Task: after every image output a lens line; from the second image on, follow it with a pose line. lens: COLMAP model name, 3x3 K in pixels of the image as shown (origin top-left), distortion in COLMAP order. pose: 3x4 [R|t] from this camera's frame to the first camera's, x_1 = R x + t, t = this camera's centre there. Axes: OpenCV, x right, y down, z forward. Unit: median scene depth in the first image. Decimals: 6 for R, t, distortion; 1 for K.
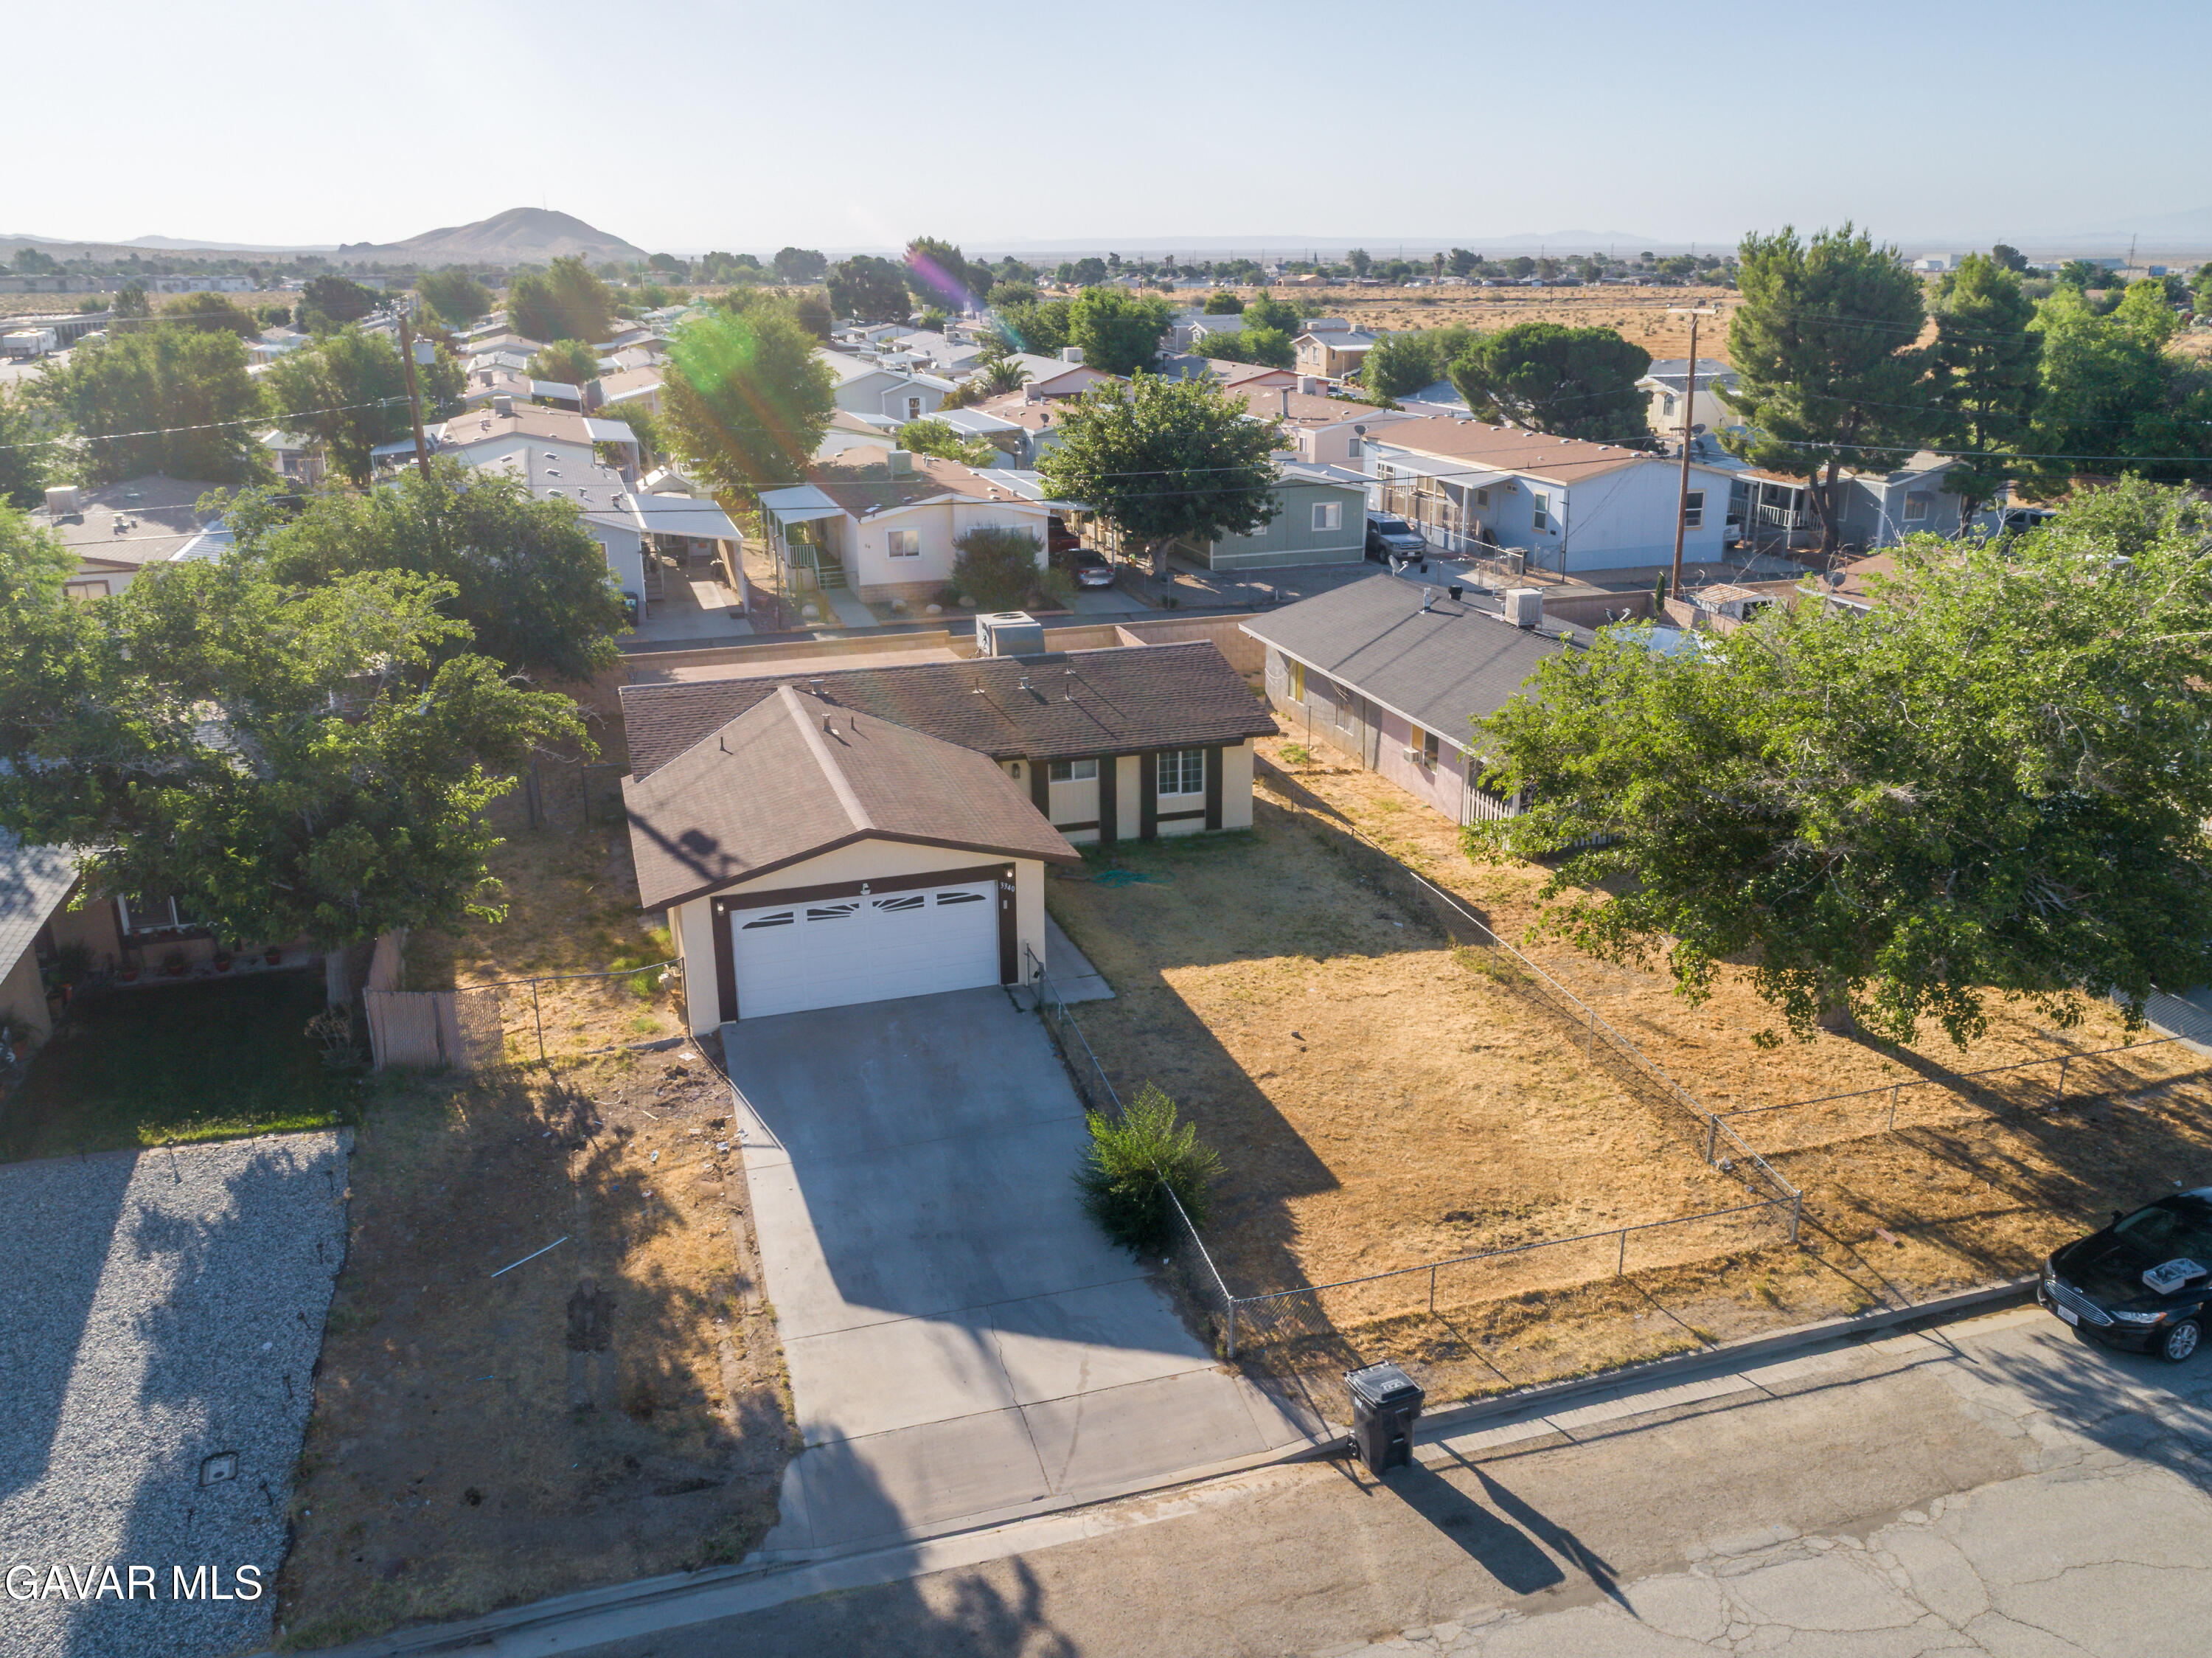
lens RADIAL K [[1690.7, 0, 1106.6], [0, 1690.7, 838.3], [0, 0, 1]] dist [-0.019857, 0.000527]
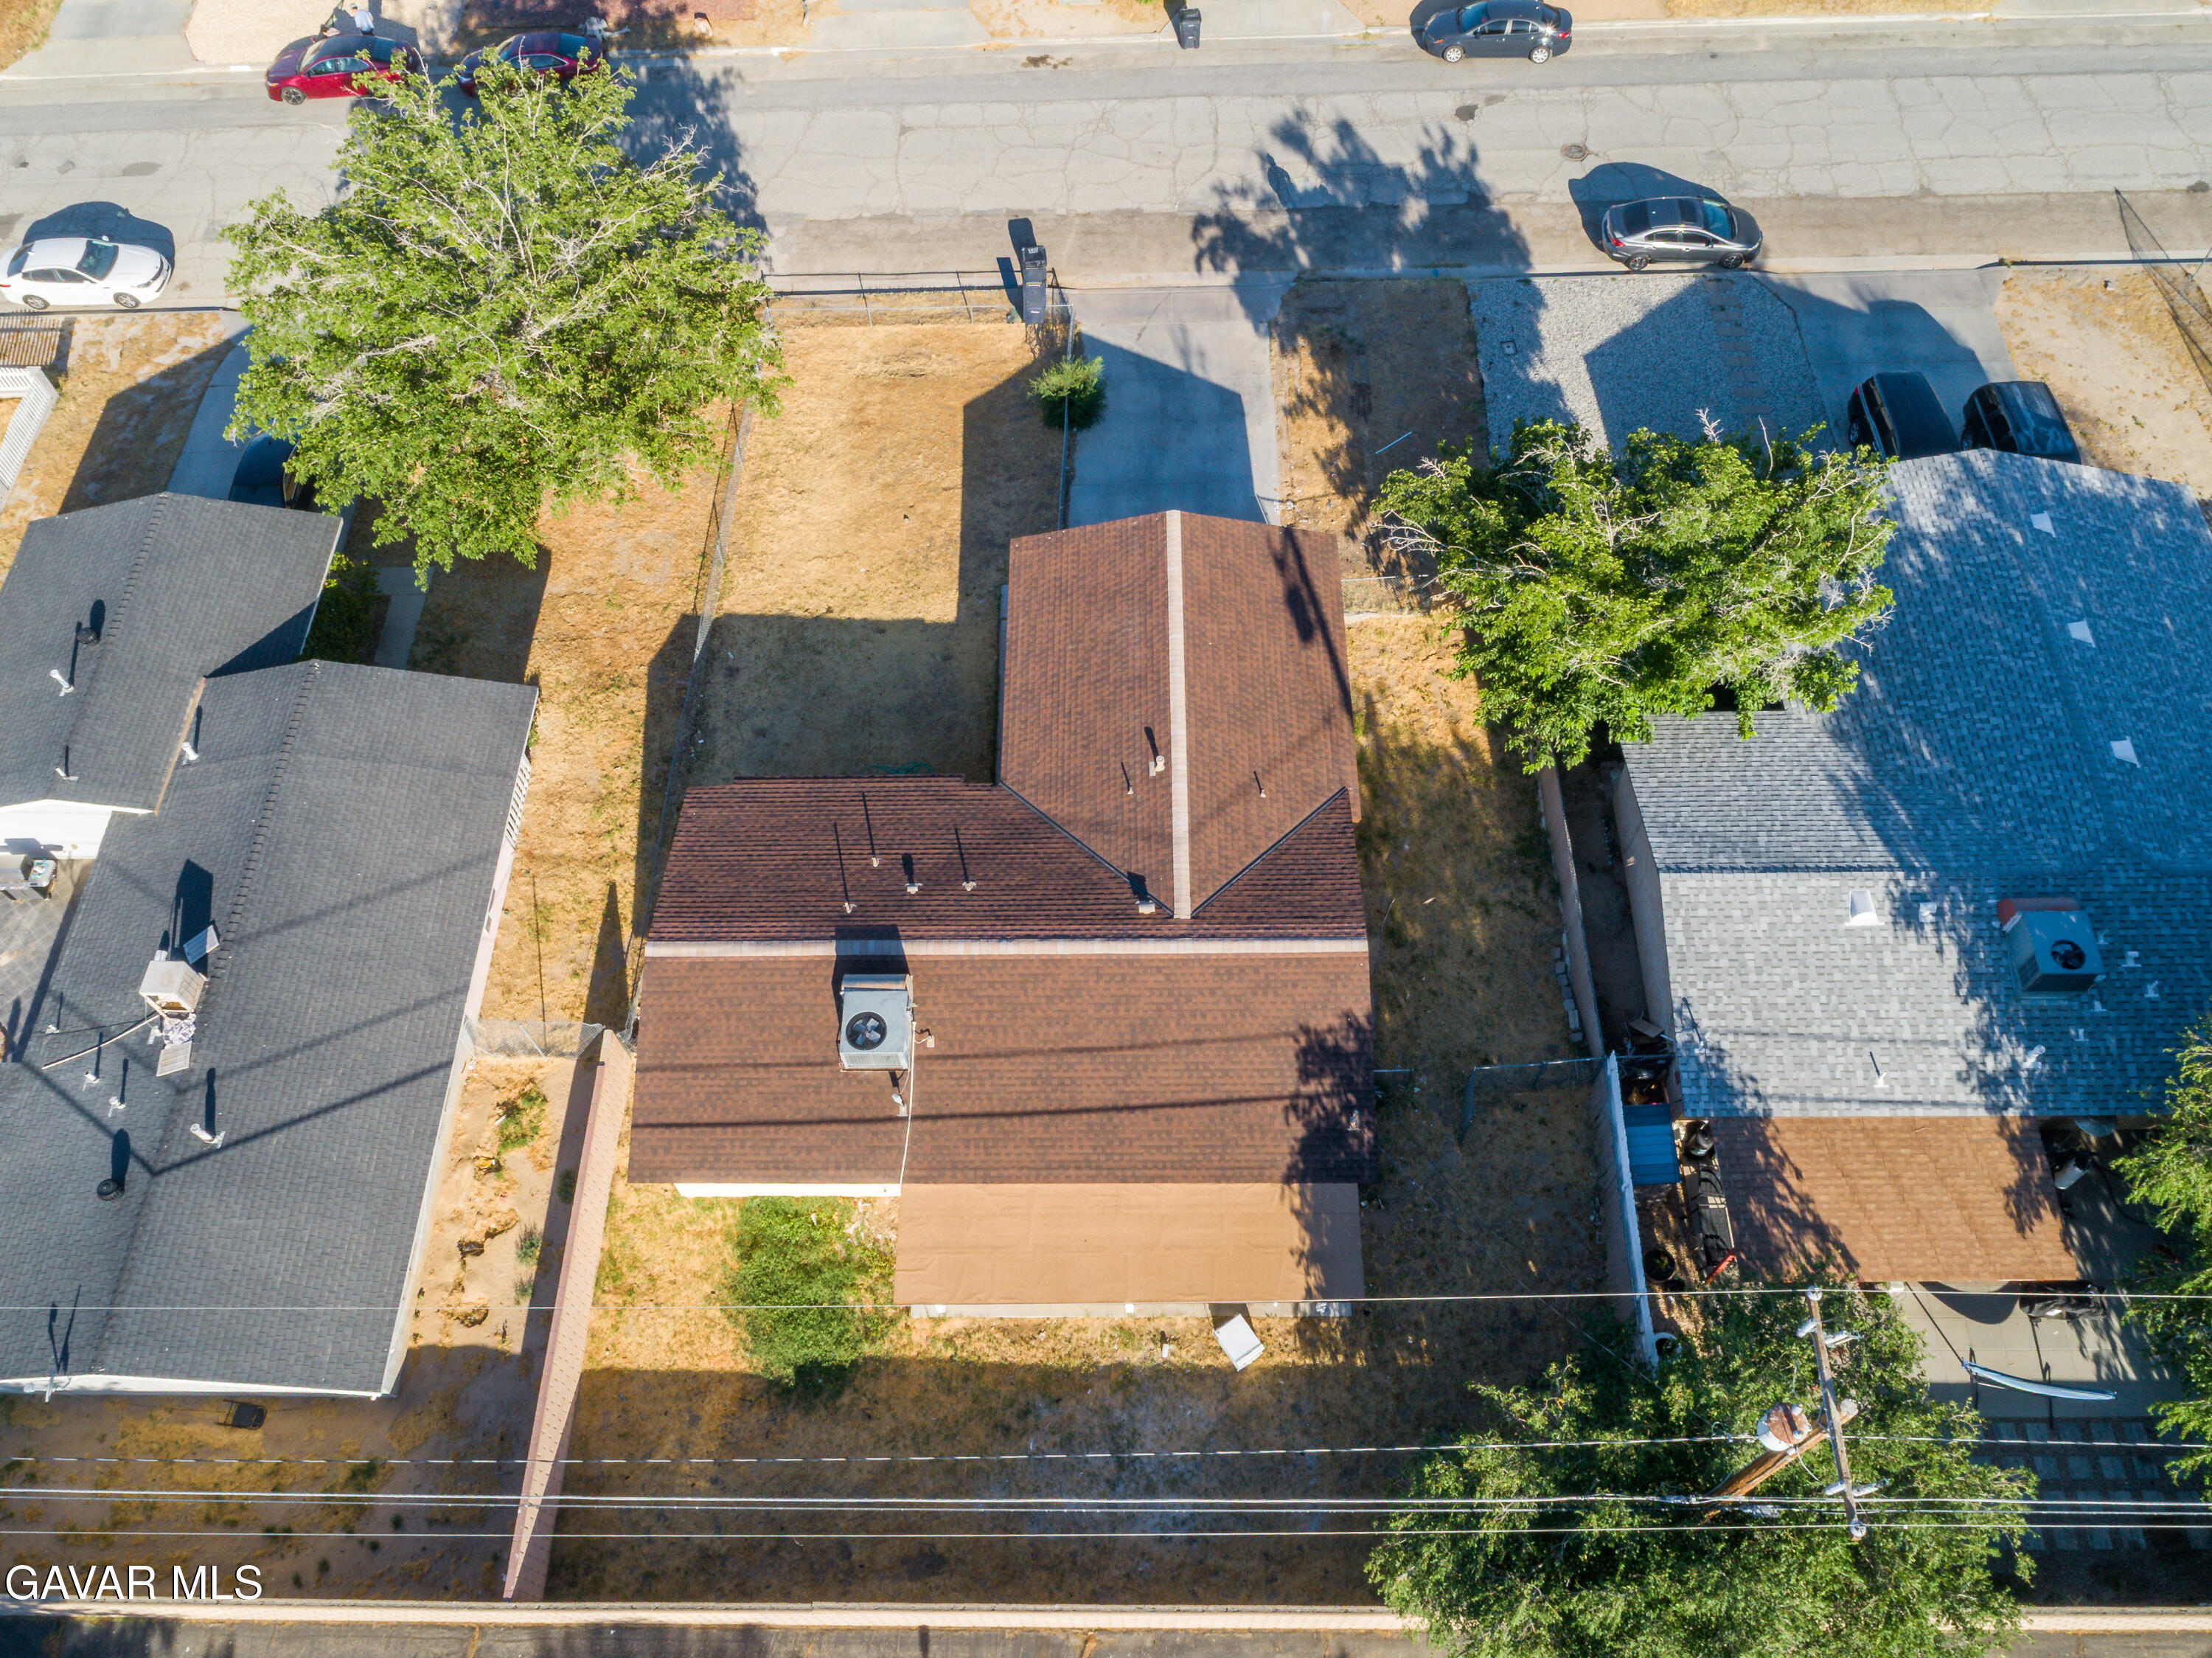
lens RADIAL K [[1727.1, 0, 1104.2], [0, 1727.1, 788.1], [0, 0, 1]] dist [-0.027382, 0.005844]
pose [[-0.949697, -0.246941, 0.192603, -0.457186], [0.135281, 0.231185, 0.963459, -1.445049], [-0.282444, 0.941049, -0.186149, 1.665462]]
